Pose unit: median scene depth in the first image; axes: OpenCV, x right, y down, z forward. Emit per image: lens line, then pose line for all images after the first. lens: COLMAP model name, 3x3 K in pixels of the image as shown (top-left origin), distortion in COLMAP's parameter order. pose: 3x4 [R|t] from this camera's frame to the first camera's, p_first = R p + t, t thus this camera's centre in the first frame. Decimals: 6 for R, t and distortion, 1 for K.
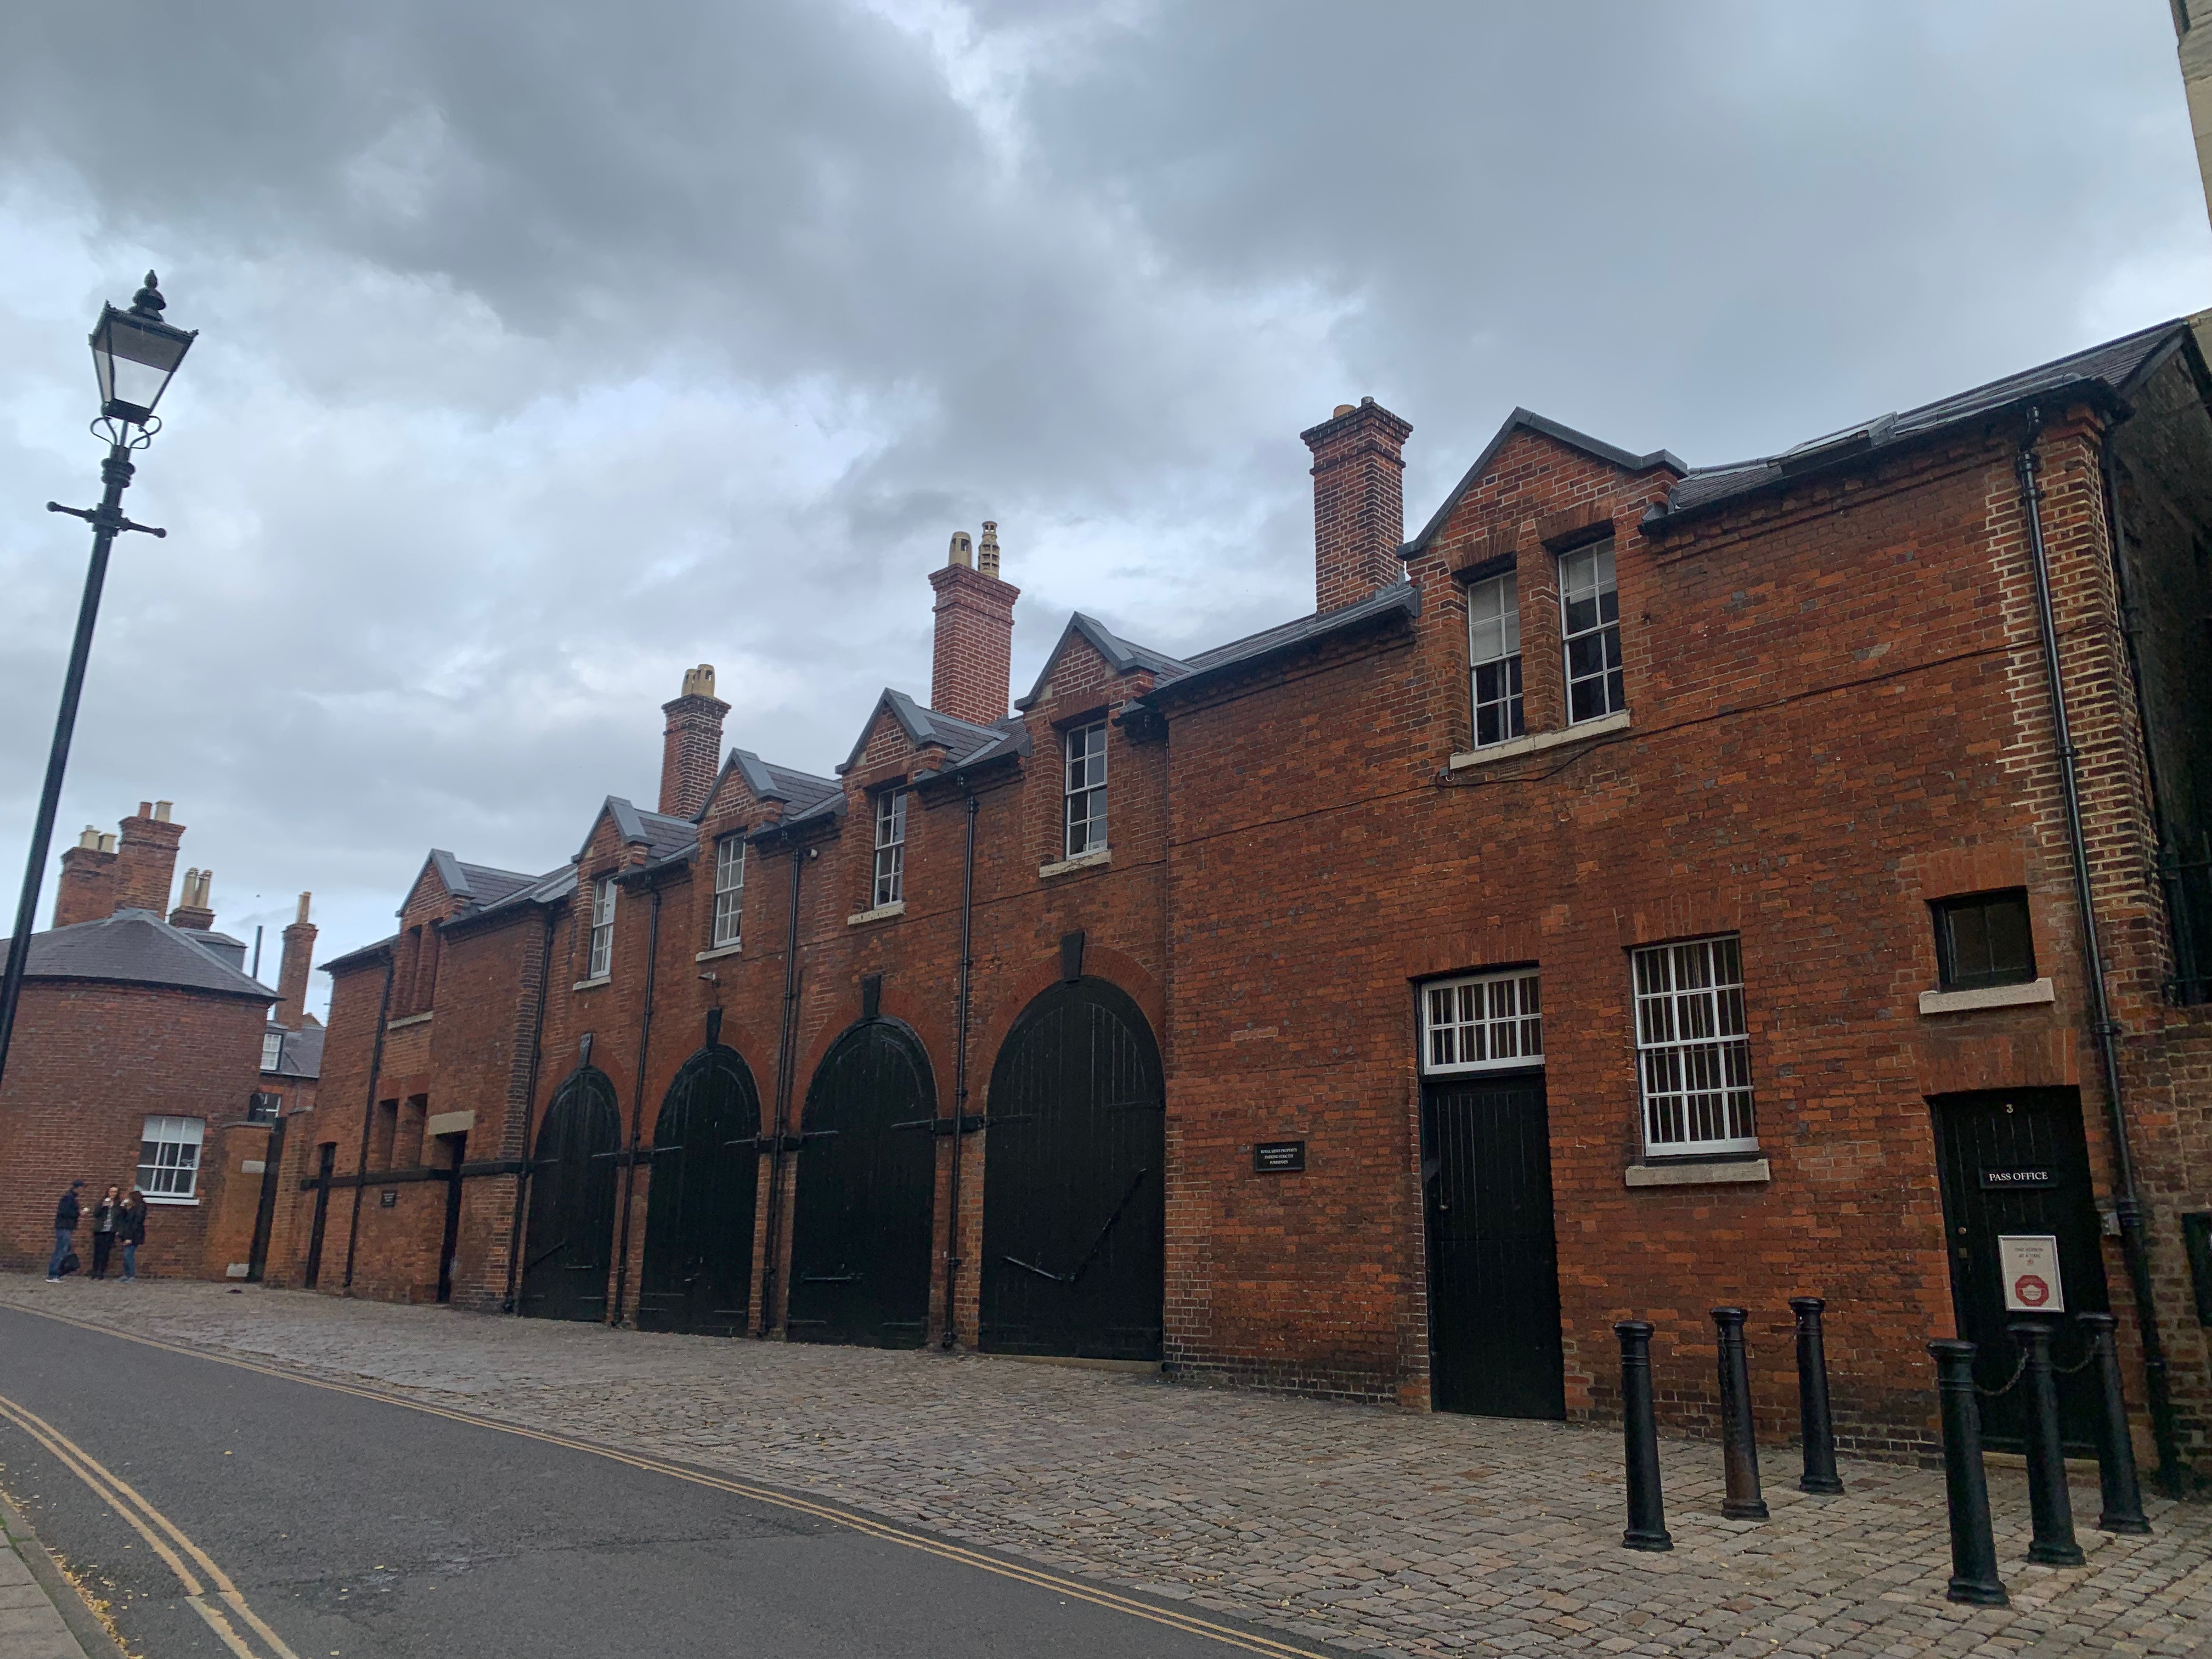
lens RADIAL K [[1743.9, 0, 1106.0], [0, 1743.9, 829.5], [0, 0, 1]] dist [0.006081, 0.006425]
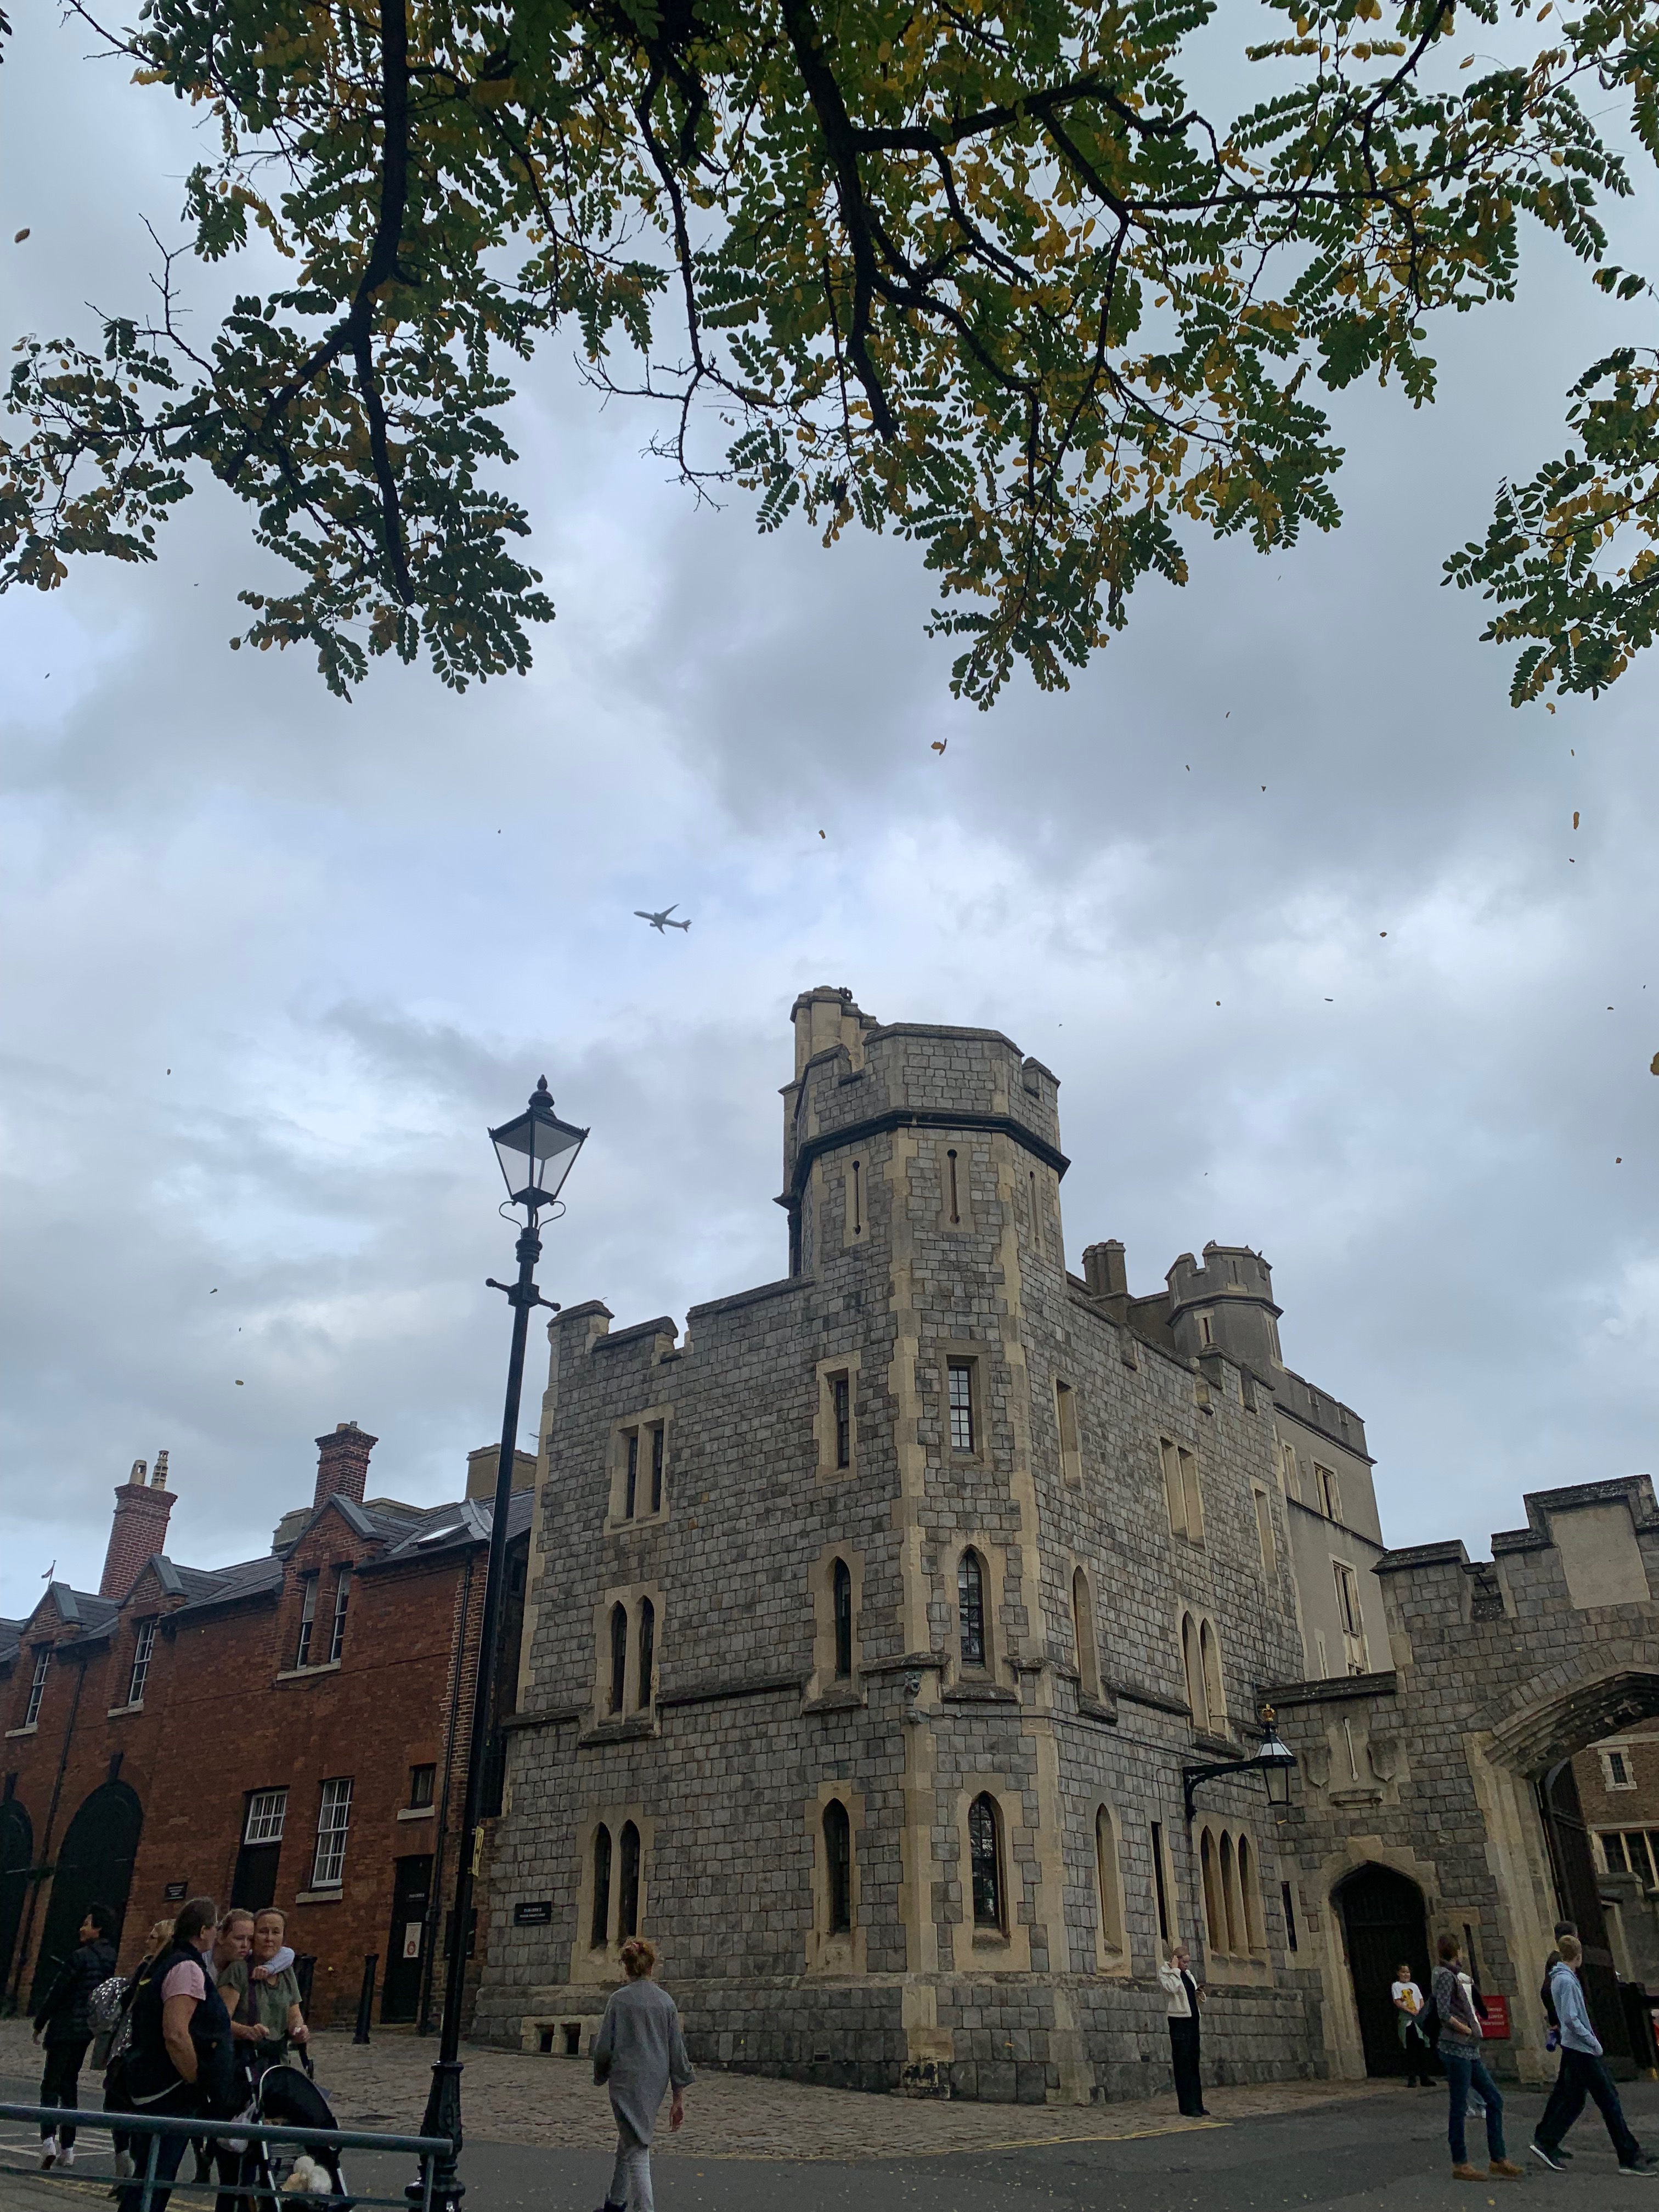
lens RADIAL K [[1743.9, 0, 829.5], [0, 1743.9, 1106.0], [0, 0, 1]] dist [0.006081, 0.006425]
pose [[0.988804, 0.050321, 0.140479, 0.513151], [-0.016663, 0.972770, -0.231171, -0.224293], [-0.148286, 0.226242, 0.962718, -1.182773]]
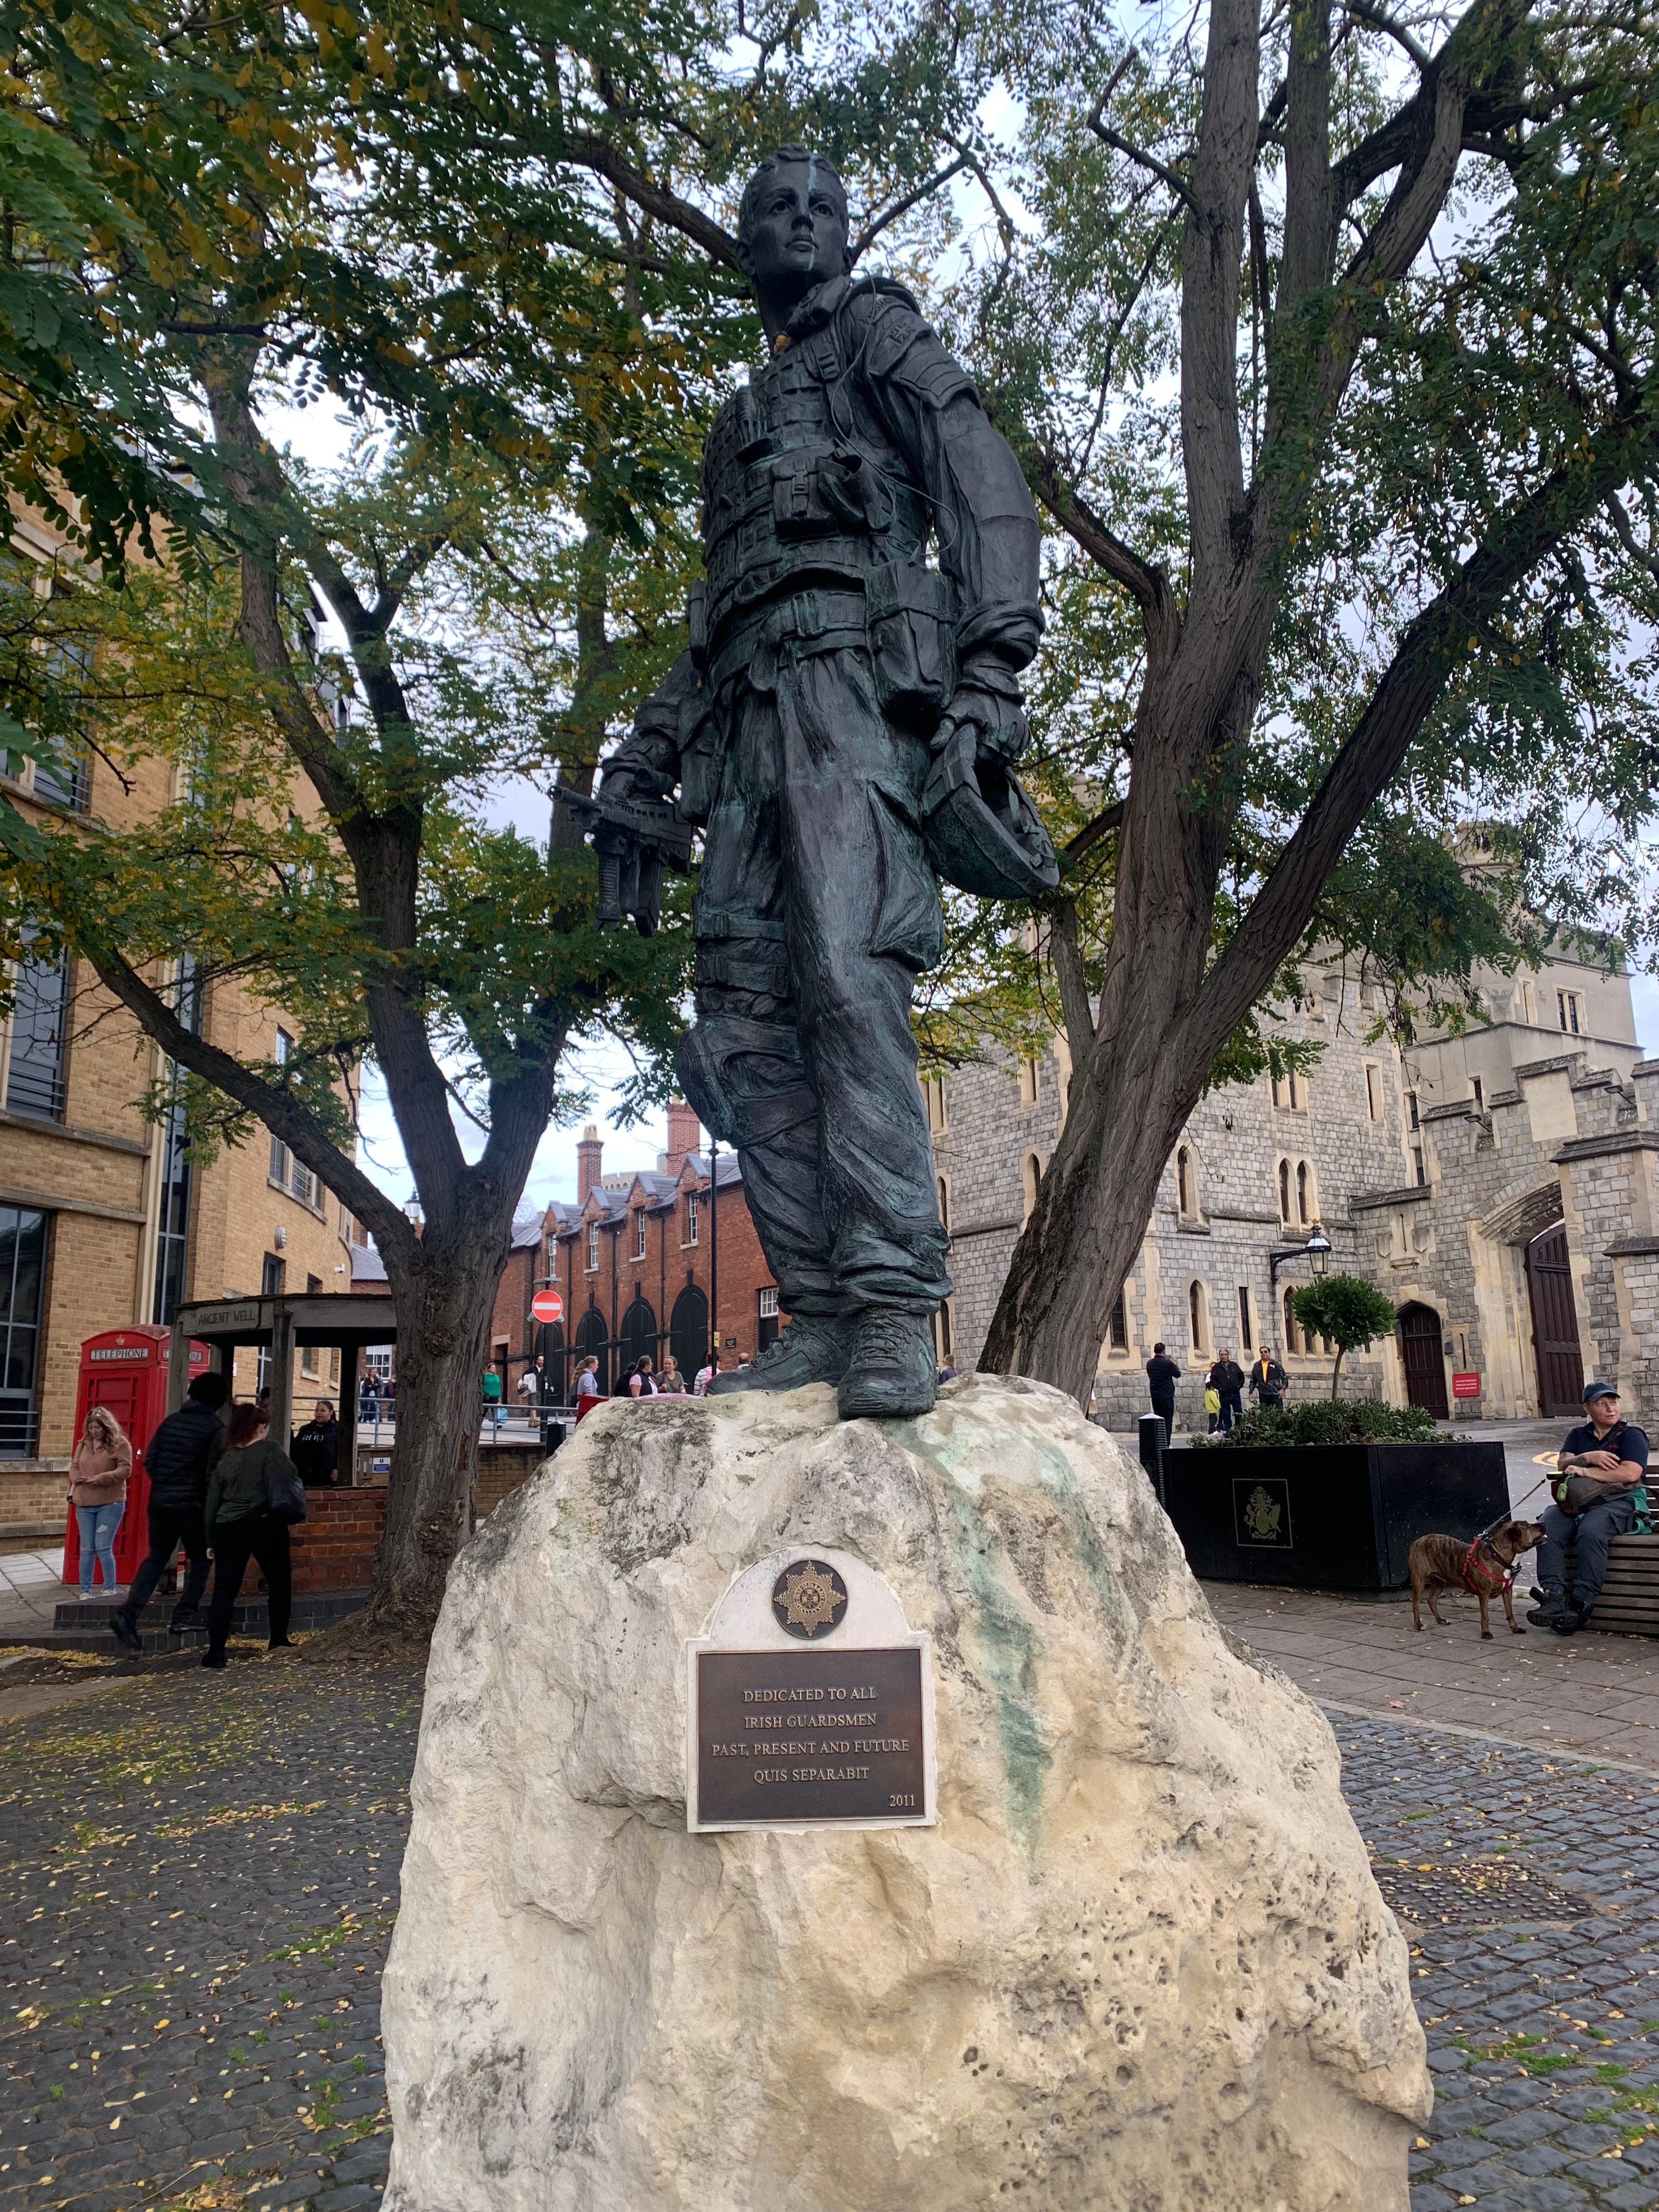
lens RADIAL K [[1743.9, 0, 829.5], [0, 1743.9, 1106.0], [0, 0, 1]] dist [0.006081, 0.006425]
pose [[0.981117, -0.075853, -0.177922, 0.942356], [0.086721, 0.994762, 0.054113, -0.440243], [0.172885, -0.068521, 0.982556, -2.279504]]
